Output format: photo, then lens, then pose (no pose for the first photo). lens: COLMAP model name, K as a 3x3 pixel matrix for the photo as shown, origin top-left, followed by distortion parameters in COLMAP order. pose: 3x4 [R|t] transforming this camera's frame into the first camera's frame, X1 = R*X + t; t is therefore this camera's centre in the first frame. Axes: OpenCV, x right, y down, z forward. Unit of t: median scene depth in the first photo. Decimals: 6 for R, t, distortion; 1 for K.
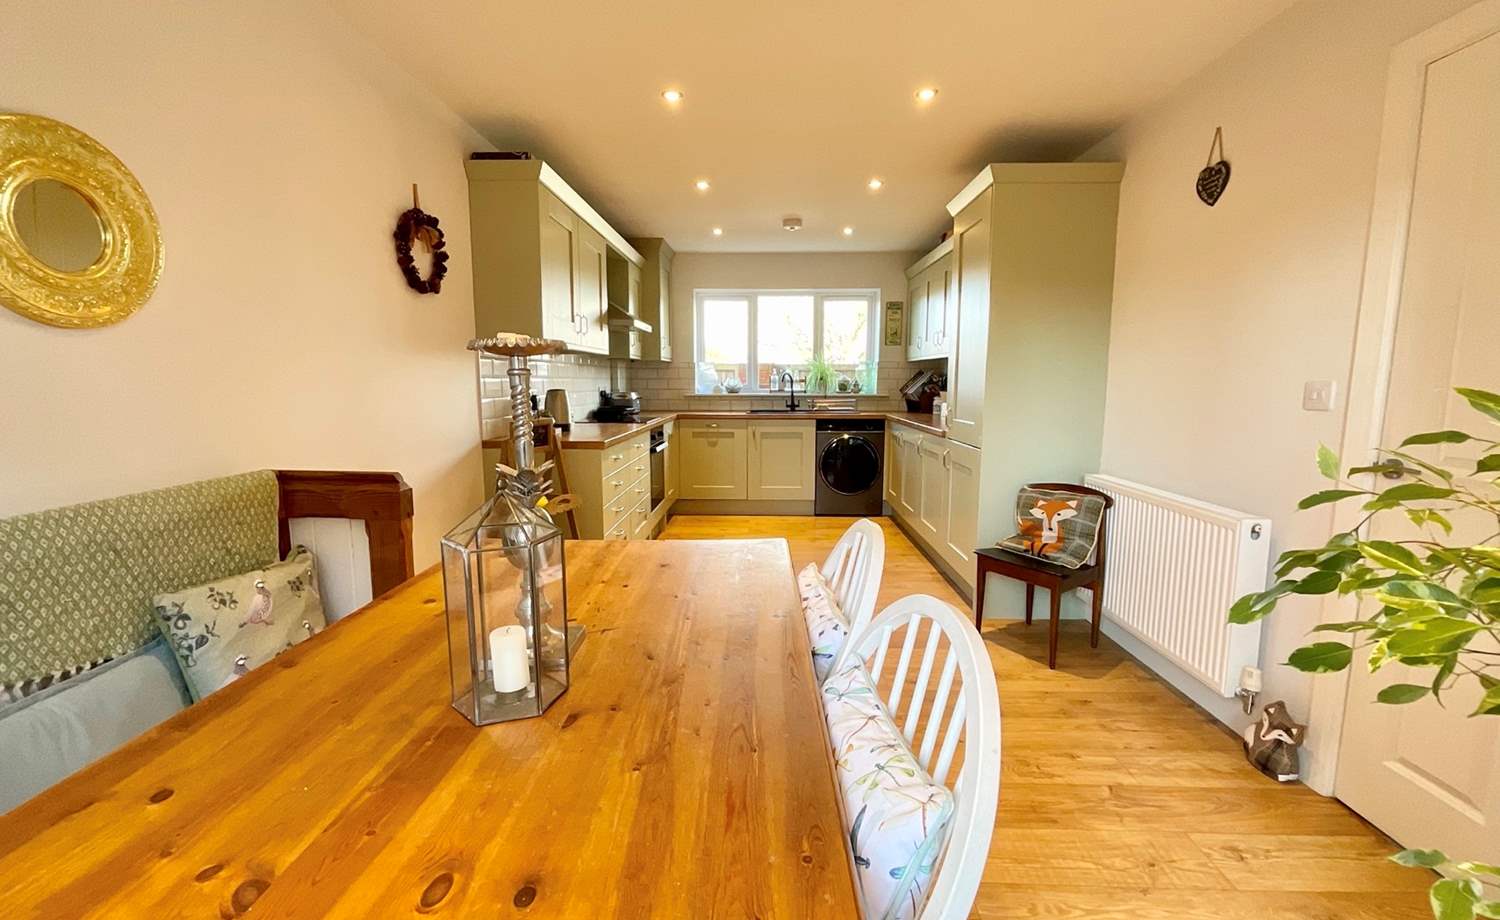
lens RADIAL K [[632.4, 0, 750.0], [0, 632.4, 460.0], [0, 0, 1]] dist [-0.000332, -0.000165]
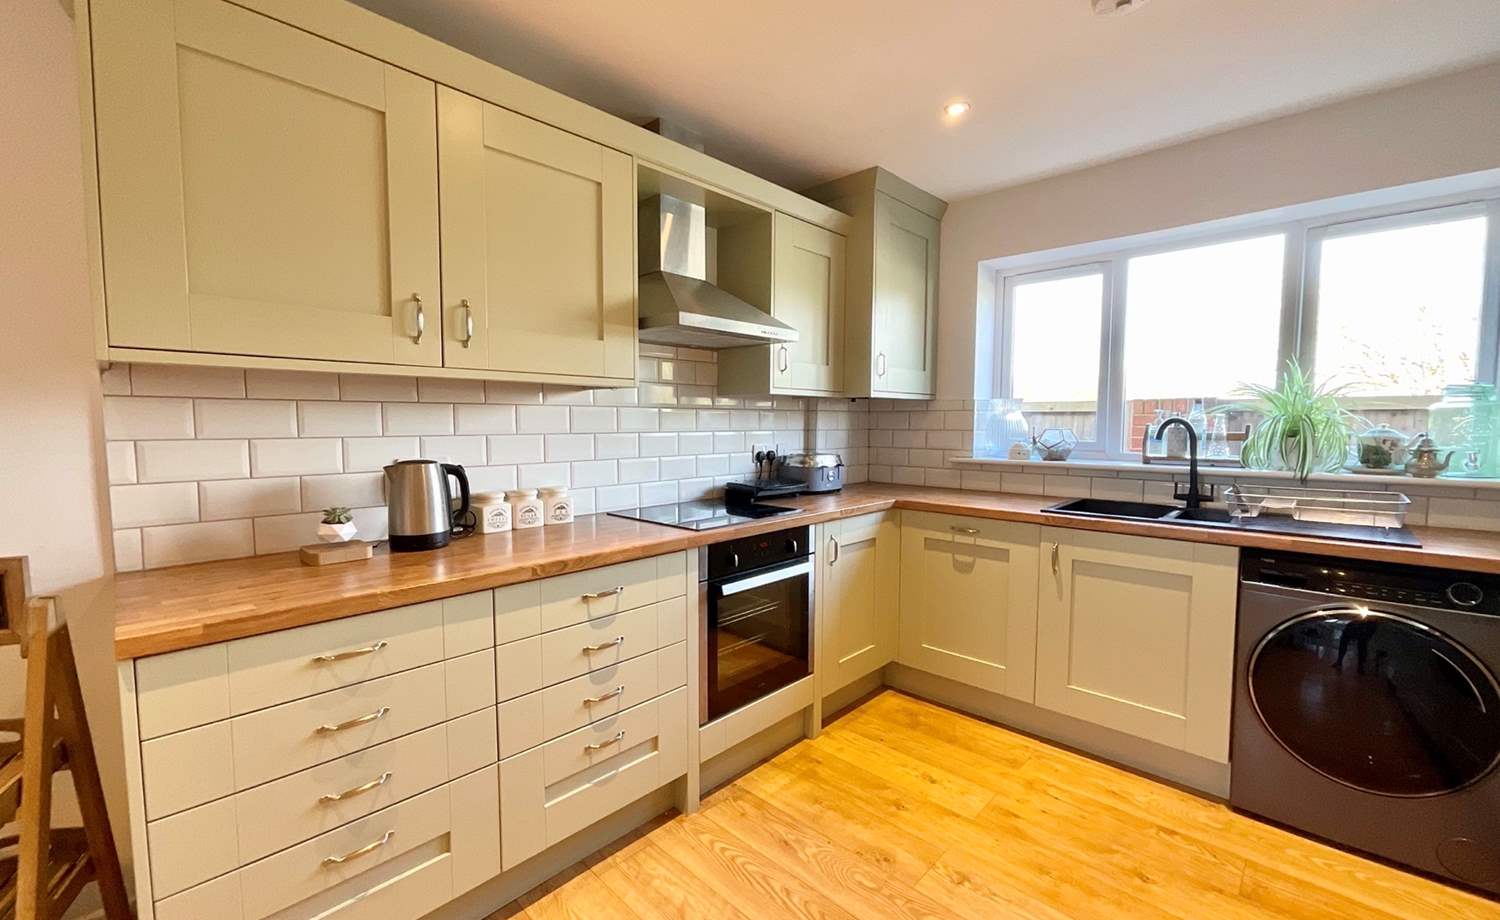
lens RADIAL K [[610.1, 0, 747.3], [0, 610.1, 460.1], [0, 0, 1]] dist [-0.000317, -0.000017]
pose [[0.739545, 0.042242, -0.671780, 0.128366], [-0.084822, 0.995921, -0.030754, -0.078941], [0.667741, 0.079726, 0.740112, 0.546206]]
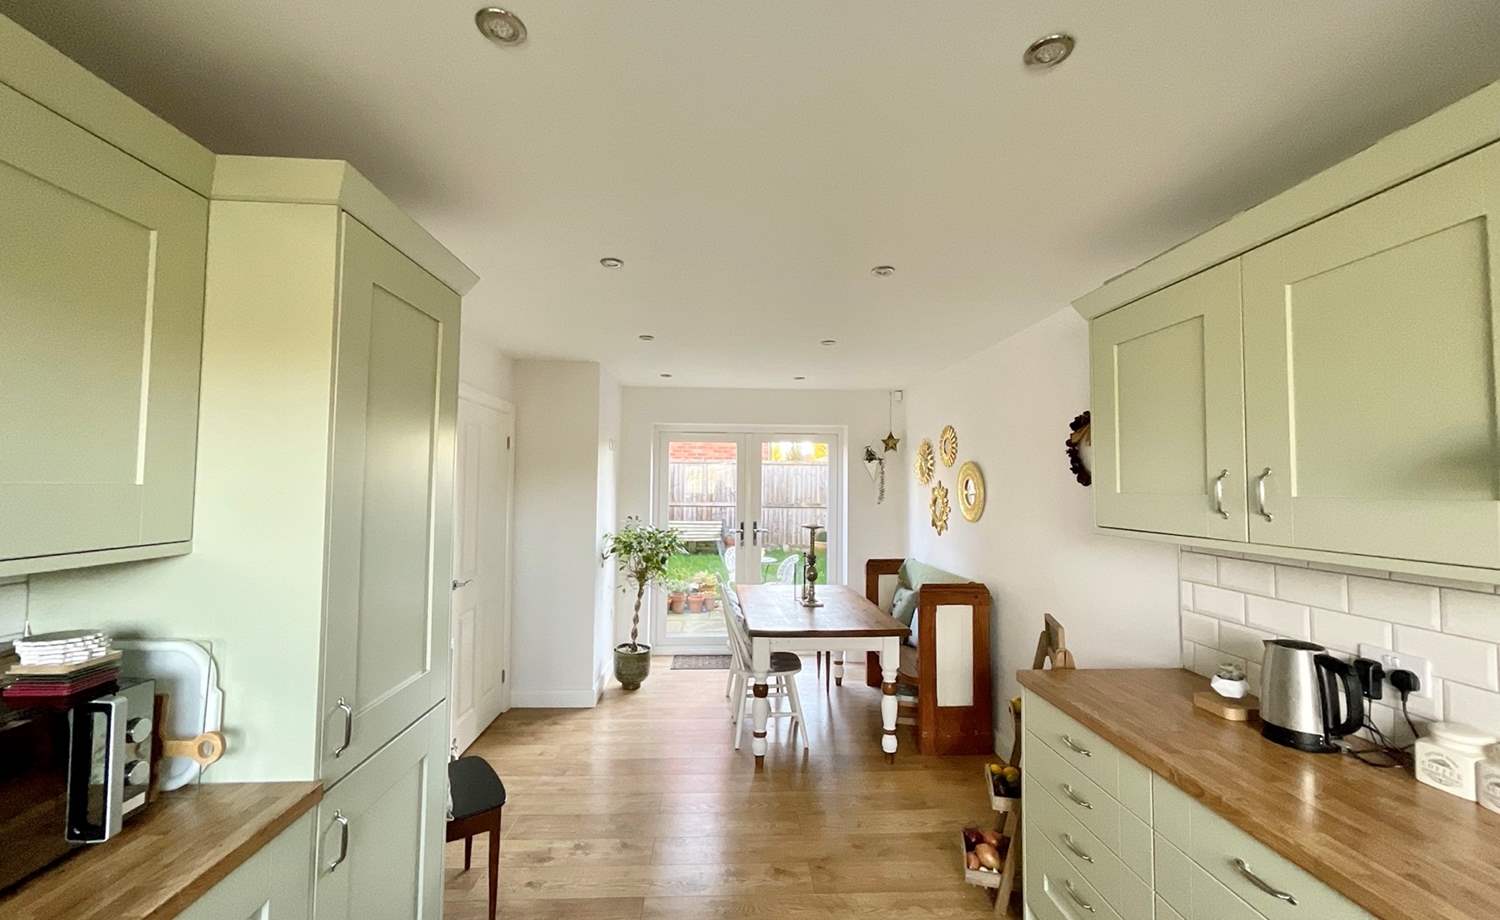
lens RADIAL K [[632.4, 0, 750.0], [0, 632.4, 460.0], [0, 0, 1]] dist [-0.000332, -0.000165]
pose [[-0.996671, -0.012344, -0.080586, 0.069528], [-0.019285, 0.996114, 0.085936, -0.175594], [0.079212, 0.087204, -0.993036, 0.917607]]
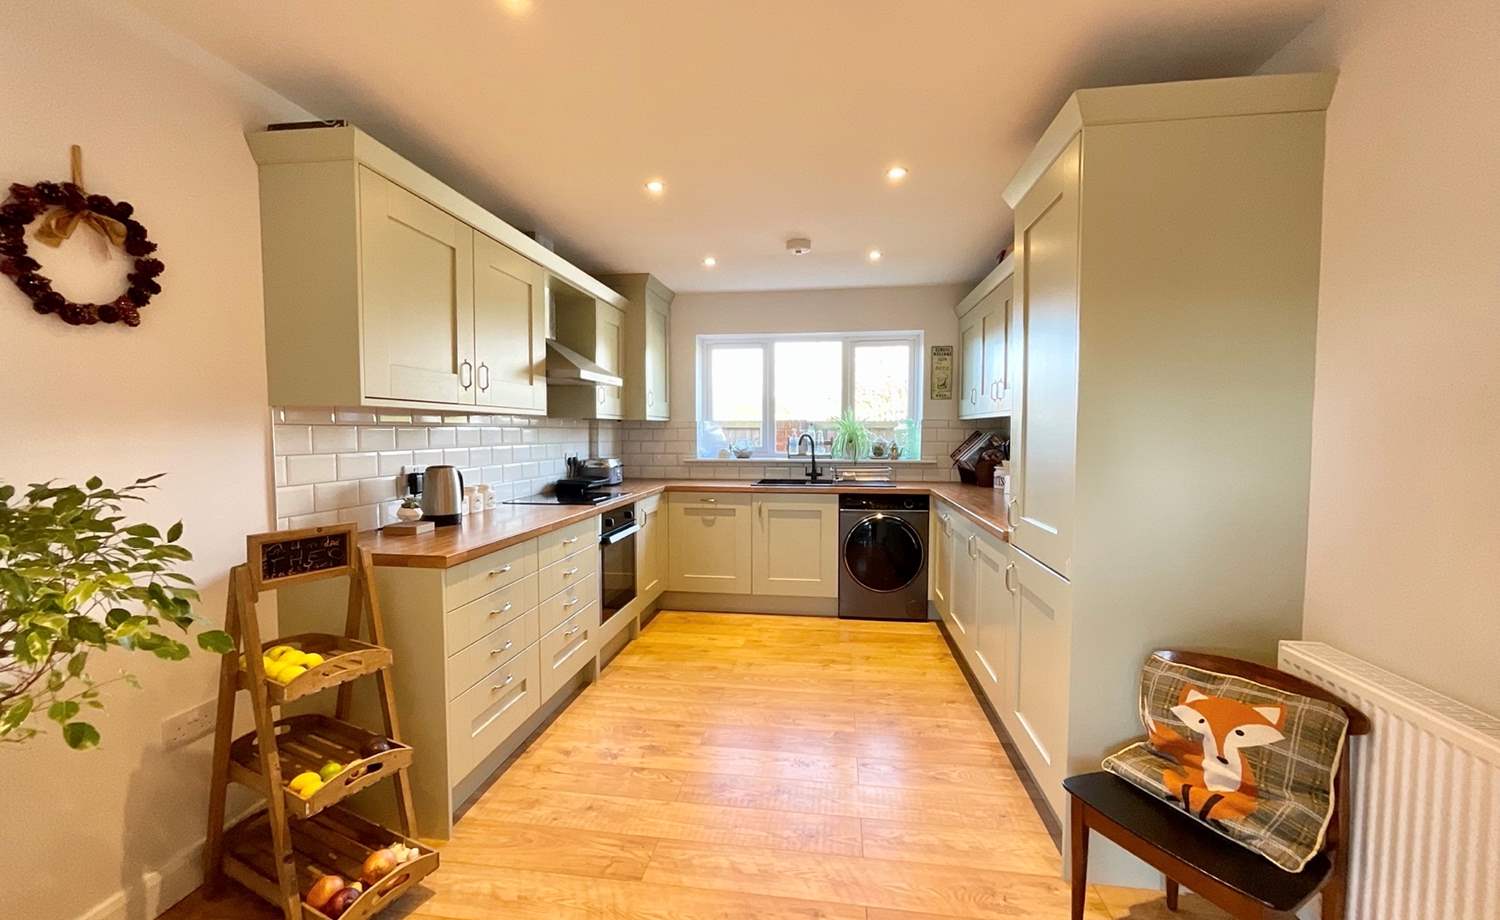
lens RADIAL K [[610.1, 0, 747.3], [0, 610.1, 460.1], [0, 0, 1]] dist [-0.000317, -0.000017]
pose [[0.993387, 0.004711, -0.114717, 0.078334], [-0.013706, 0.996879, -0.077751, -0.045800], [0.113993, 0.078809, 0.990351, 0.235027]]
